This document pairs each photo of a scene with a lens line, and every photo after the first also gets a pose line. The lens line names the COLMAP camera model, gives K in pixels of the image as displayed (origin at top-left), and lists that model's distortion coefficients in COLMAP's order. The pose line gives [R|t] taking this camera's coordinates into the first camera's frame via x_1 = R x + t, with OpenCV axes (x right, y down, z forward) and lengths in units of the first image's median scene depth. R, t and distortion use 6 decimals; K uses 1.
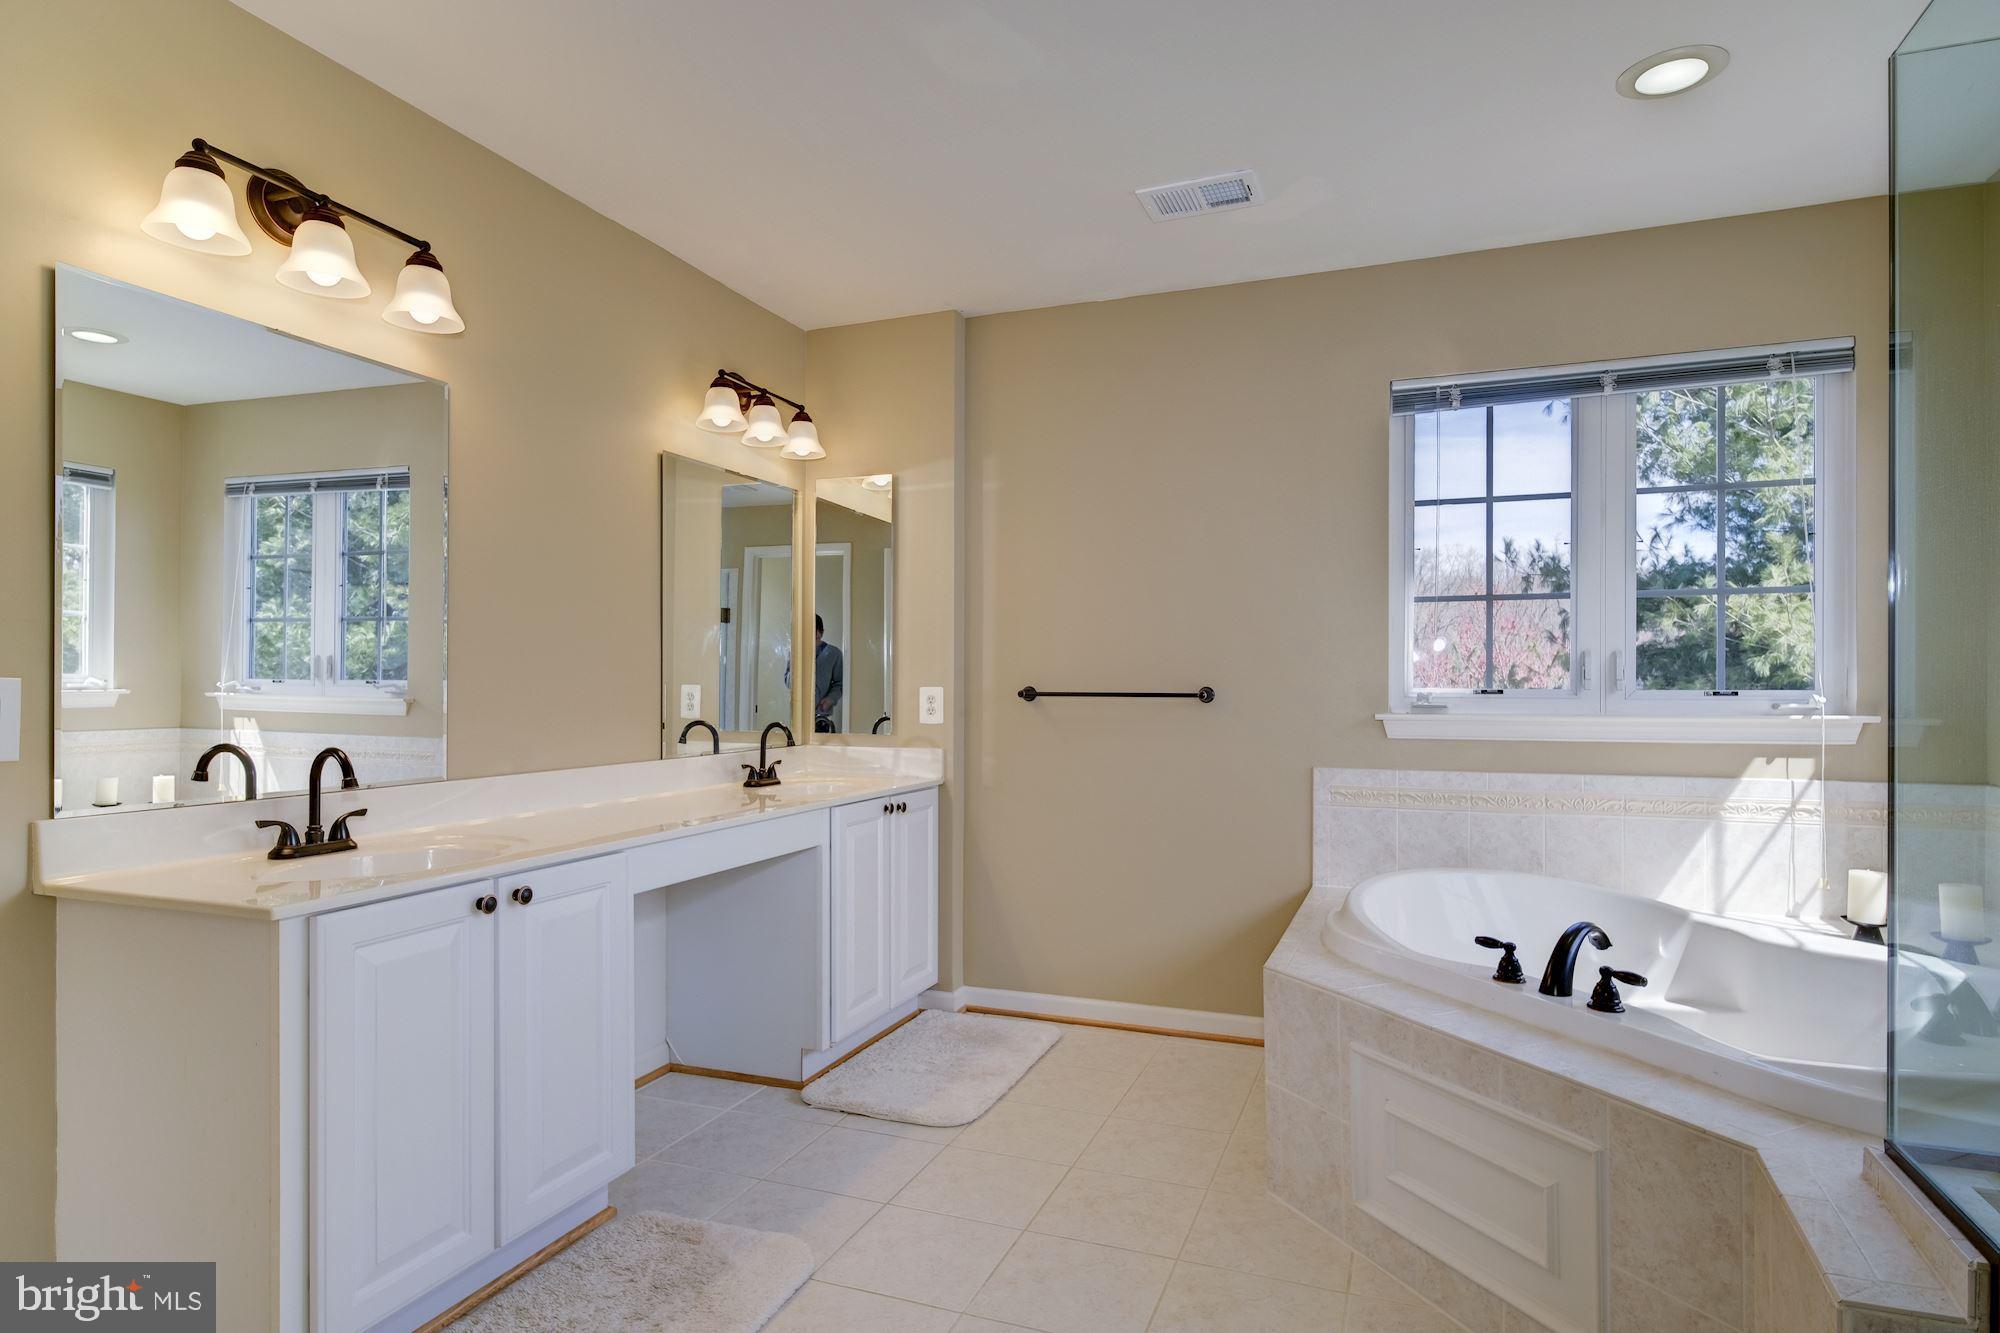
lens RADIAL K [[1075.5, 0, 1012.8], [0, 1075.5, 687.7], [0, 0, 1]] dist [-0.003857, 0.000541]
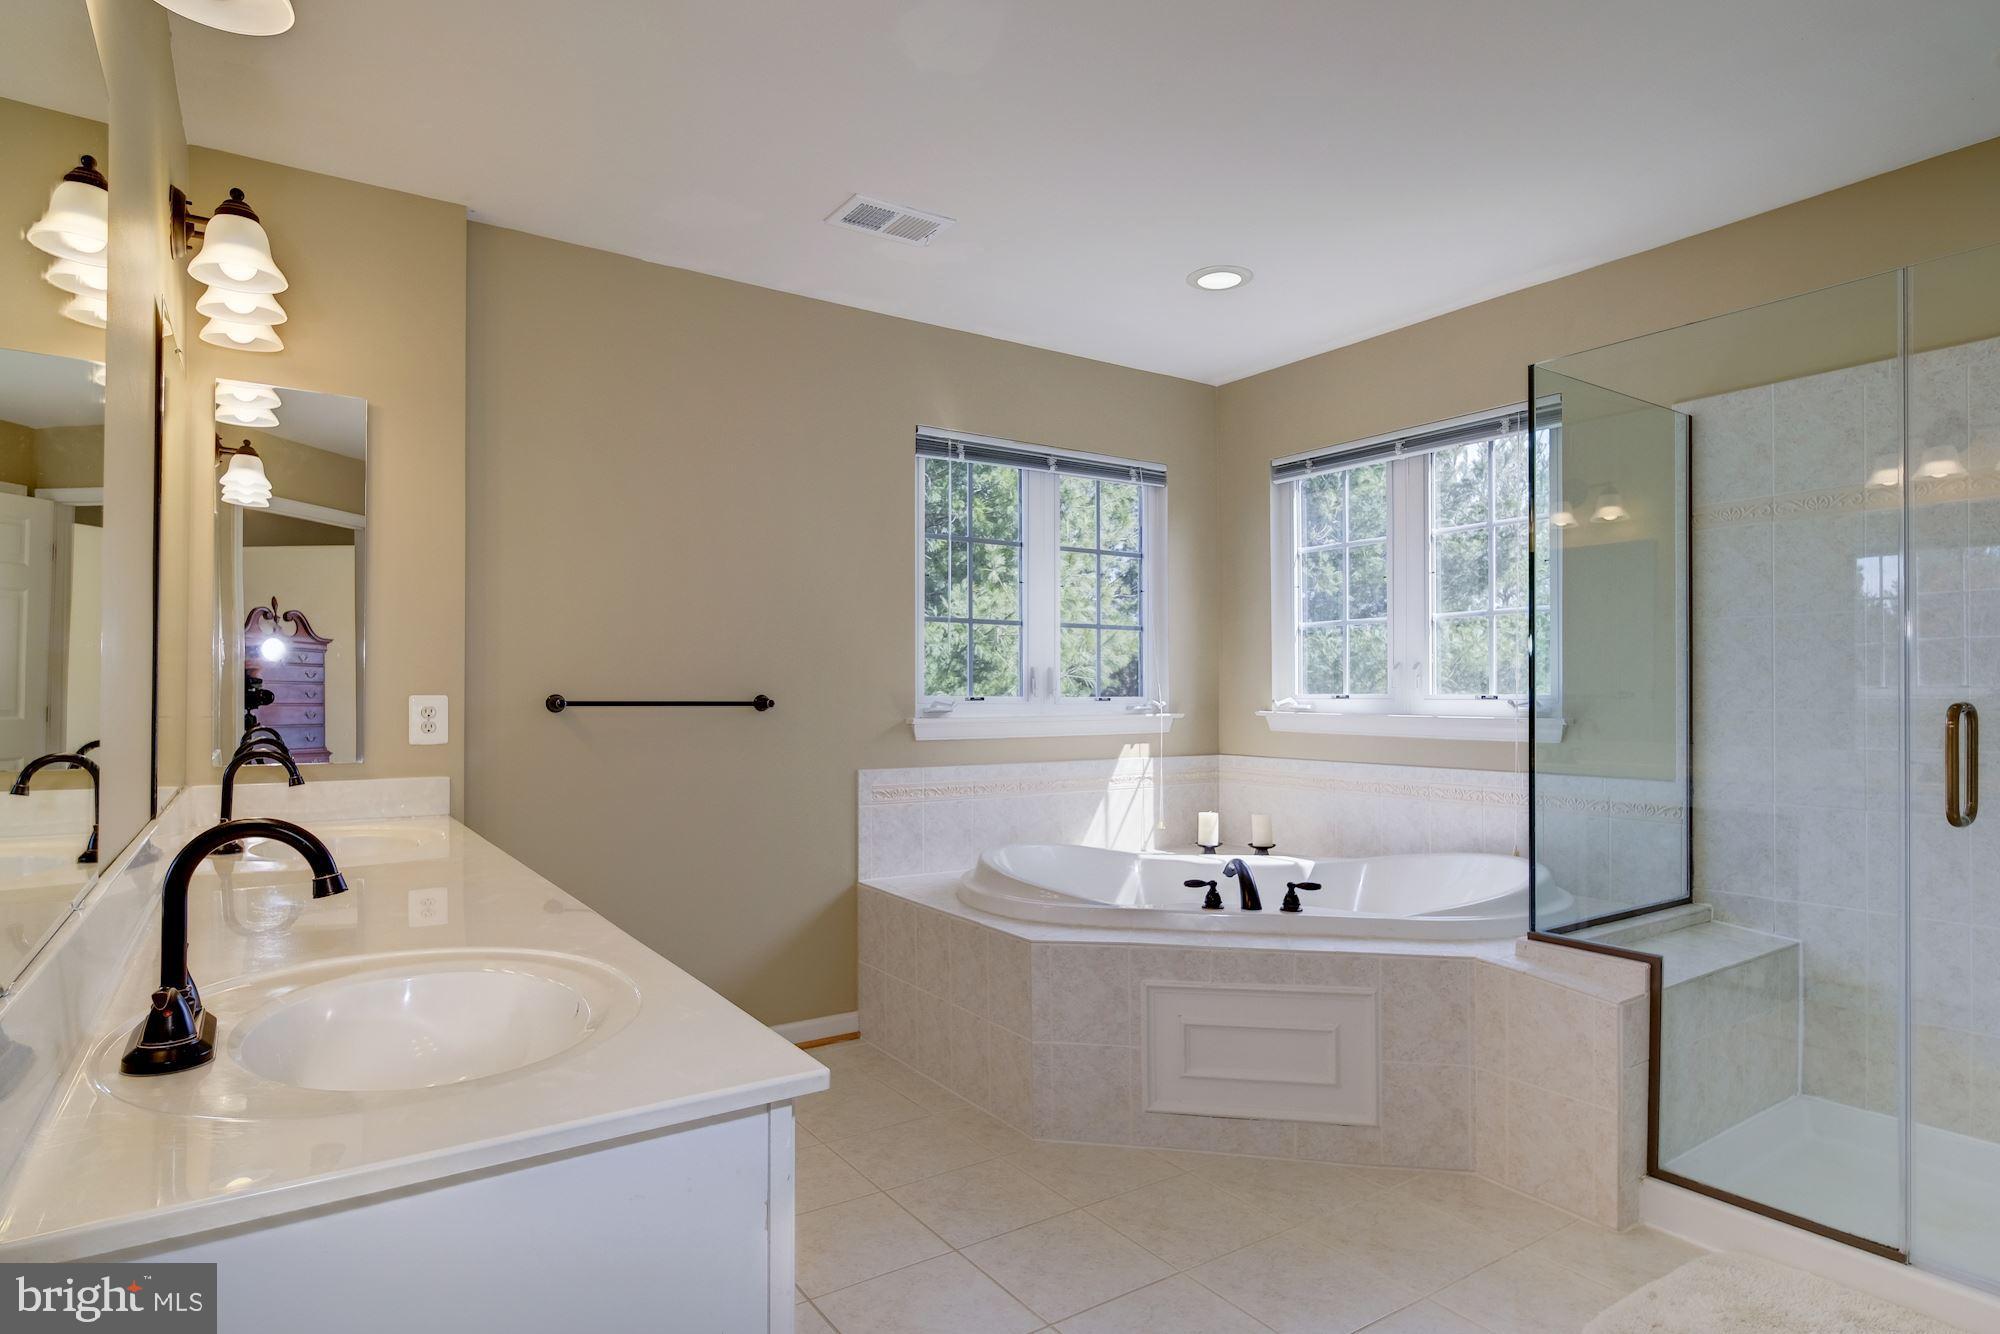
lens RADIAL K [[1087.9, 0, 1016.4], [0, 1087.9, 687.2], [0, 0, 1]] dist [0.007001, 0.000969]
pose [[0.577467, 0.003296, 0.816407, -0.577937], [-0.000414, 0.999993, -0.003744, -0.005054], [-0.816414, 0.001824, 0.577464, 0.274760]]
